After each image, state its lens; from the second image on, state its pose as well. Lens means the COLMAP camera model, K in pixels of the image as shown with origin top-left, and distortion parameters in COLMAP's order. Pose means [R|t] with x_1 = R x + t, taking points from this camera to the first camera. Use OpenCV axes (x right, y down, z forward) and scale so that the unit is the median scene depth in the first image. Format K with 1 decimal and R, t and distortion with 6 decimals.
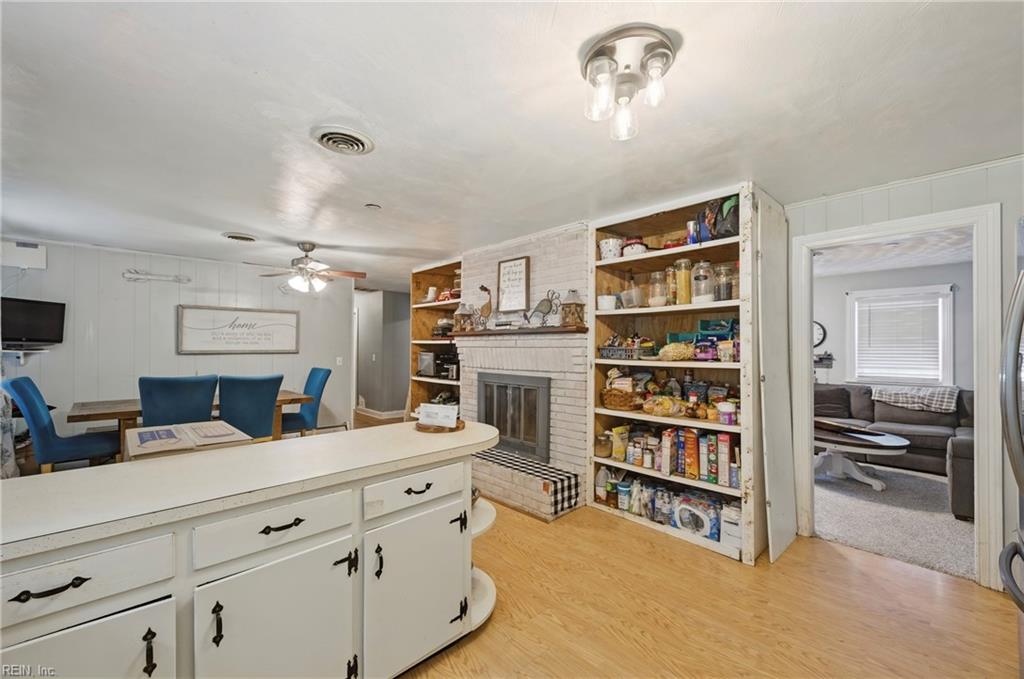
lens RADIAL K [[421.1, 0, 512.0], [0, 421.1, 339.5], [0, 0, 1]] dist [0.002359, 0.000817]
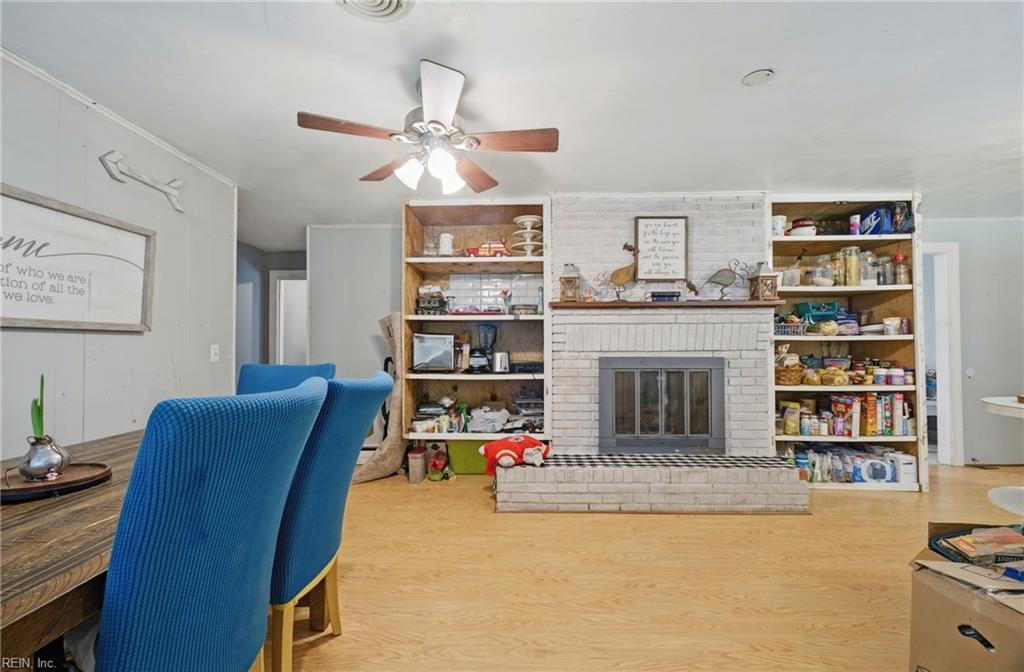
lens RADIAL K [[412.8, 0, 512.0], [0, 412.8, 336.0], [0, 0, 1]] dist [0.014996, -0.000128]
pose [[0.695802, 0.011047, 0.718149, -0.936349], [-0.006860, 0.999938, -0.008736, 0.061407], [-0.718201, 0.001152, 0.695834, 0.778761]]
